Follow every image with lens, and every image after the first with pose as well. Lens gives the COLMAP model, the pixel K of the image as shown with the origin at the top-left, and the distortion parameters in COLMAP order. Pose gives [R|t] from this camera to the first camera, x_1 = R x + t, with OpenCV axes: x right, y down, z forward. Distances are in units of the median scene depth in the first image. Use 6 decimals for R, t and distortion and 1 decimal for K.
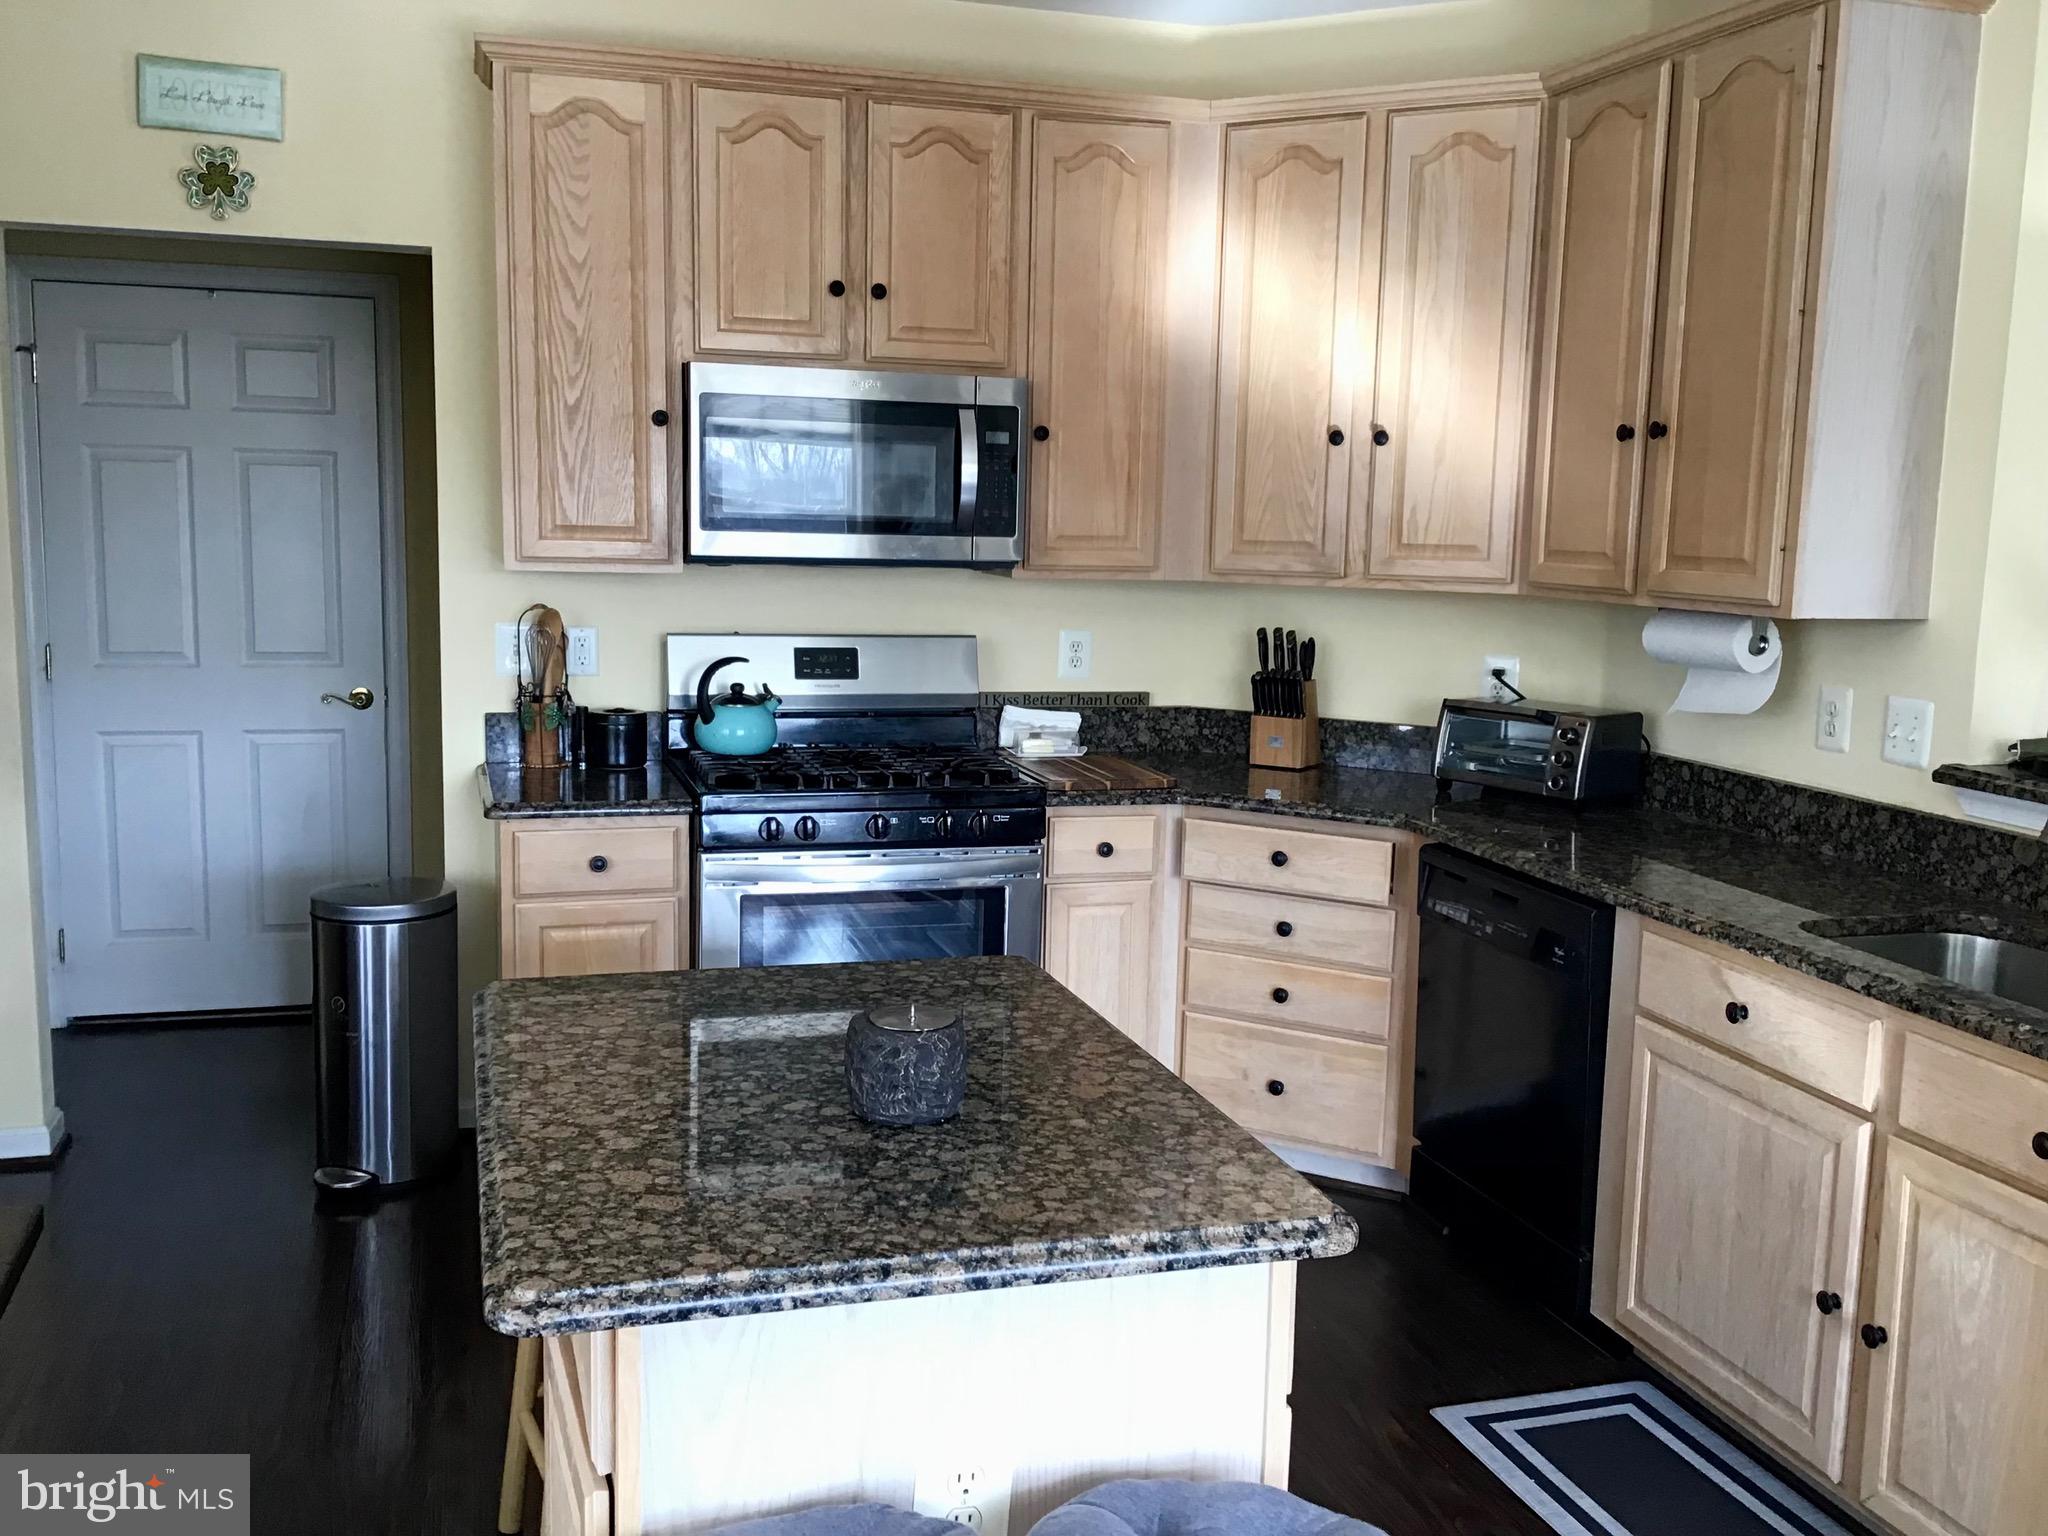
lens RADIAL K [[1862.0, 0, 1024.0], [0, 1862.0, 768.0], [0, 0, 1]] dist [0.107216, -0.190828]
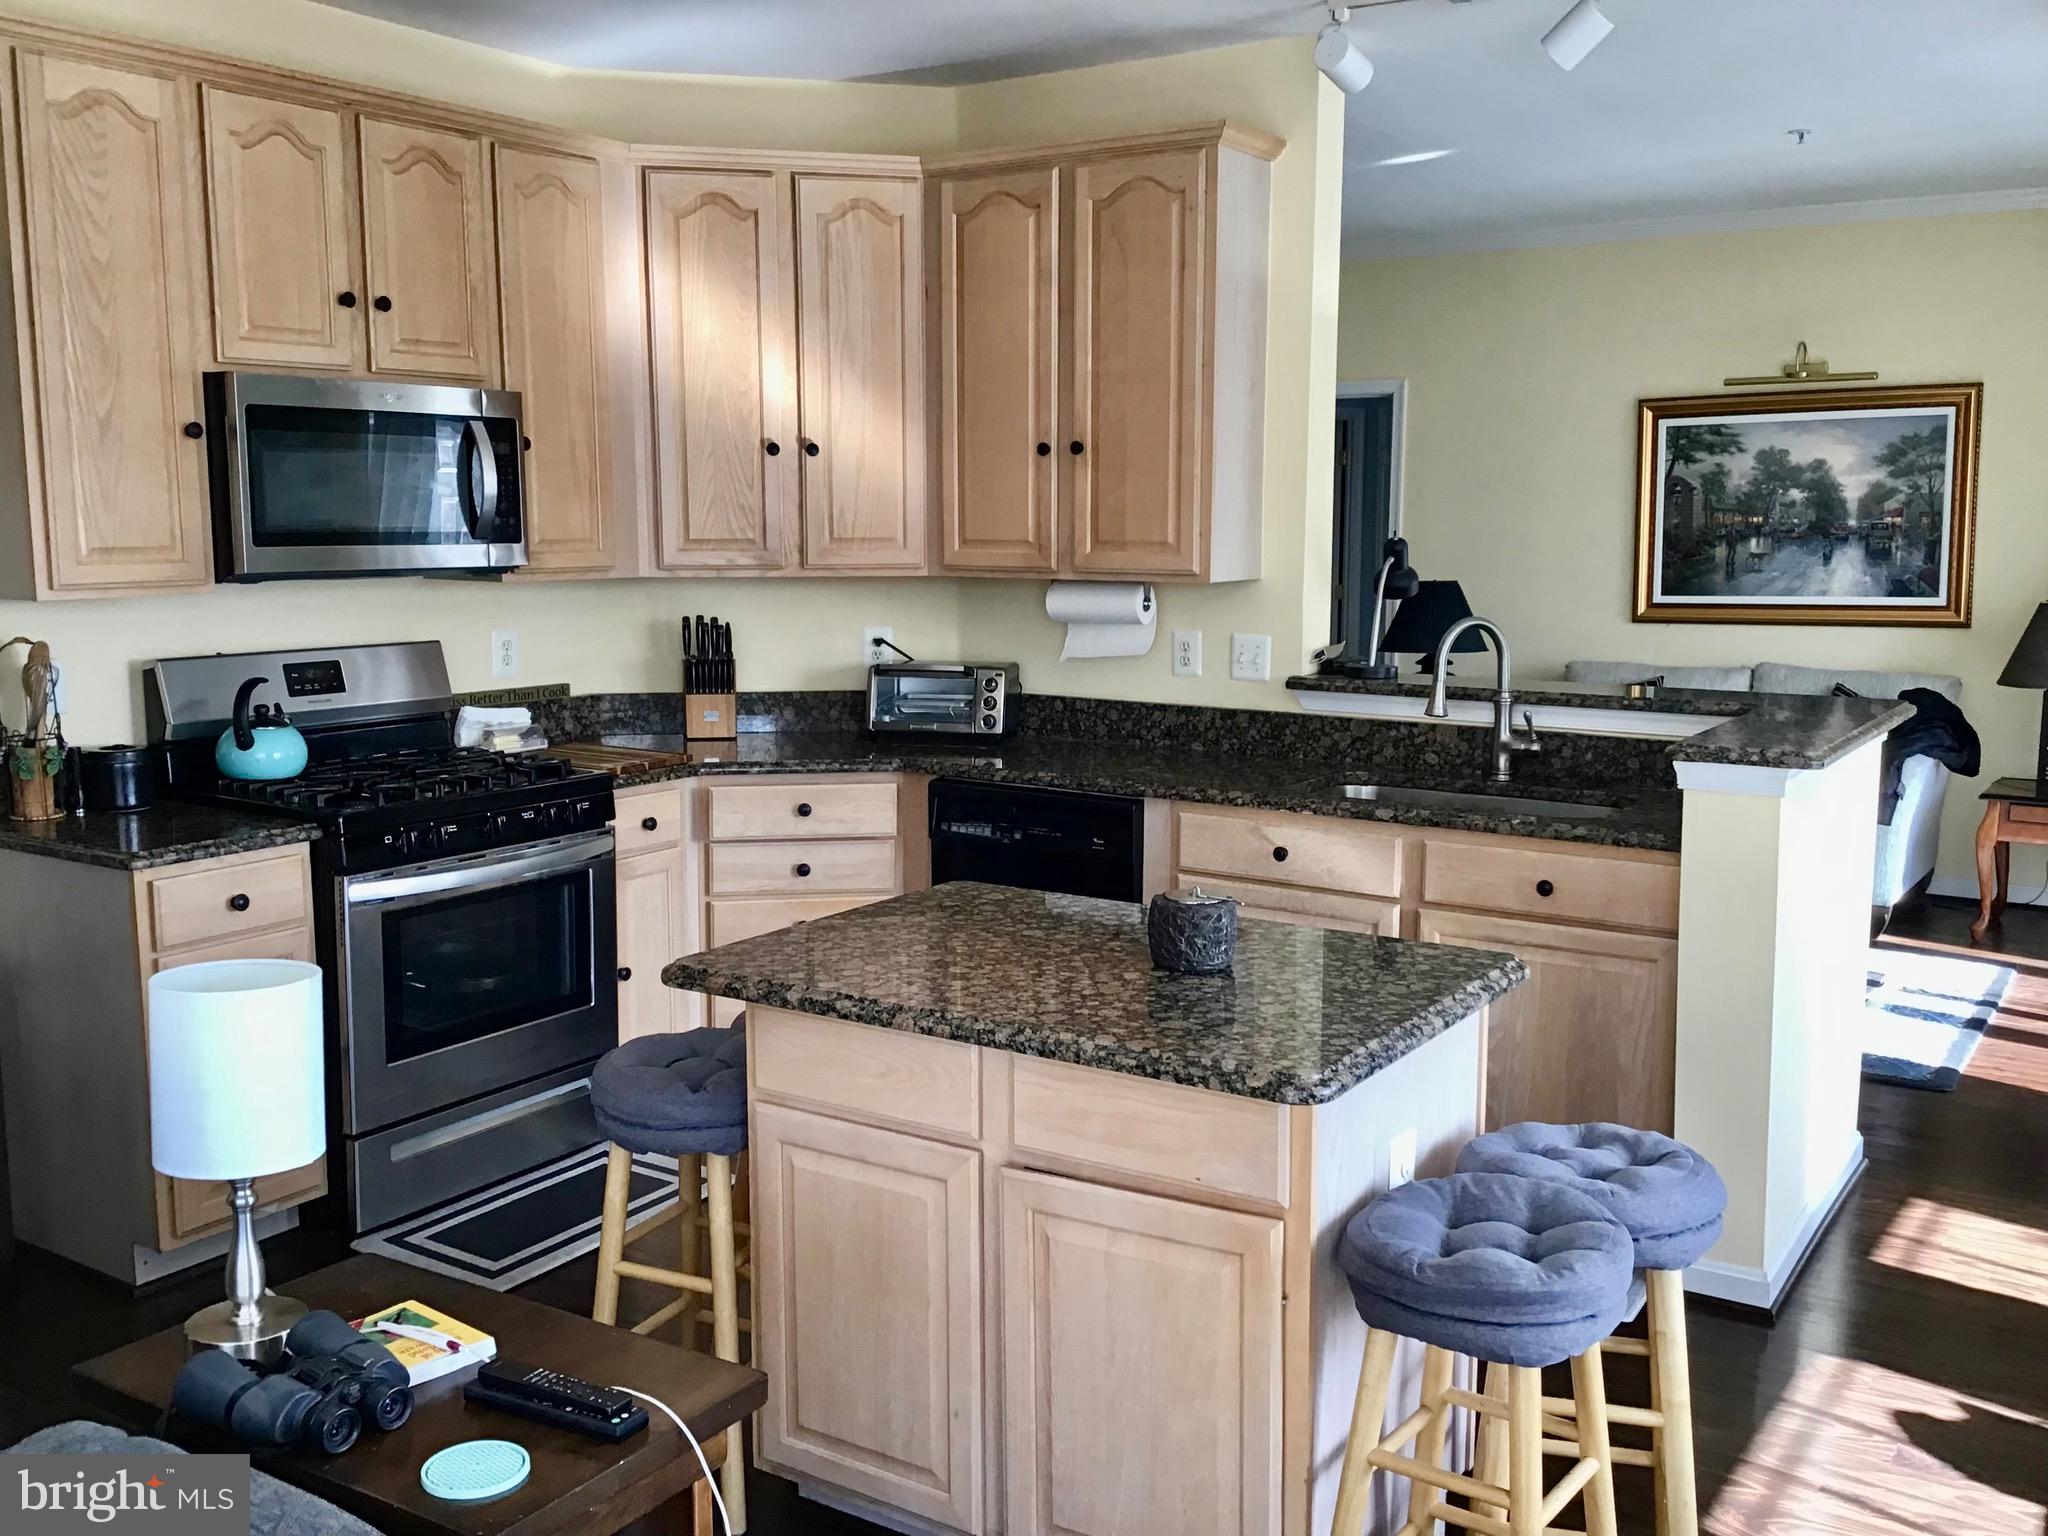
lens RADIAL K [[1862.0, 0, 1024.0], [0, 1862.0, 768.0], [0, 0, 1]] dist [0.107216, -0.190828]
pose [[0.769082, -0.113271, 0.629033, -0.486844], [0.106550, 0.993121, 0.048560, -0.019521], [-0.630206, 0.029677, 0.775860, 0.003301]]
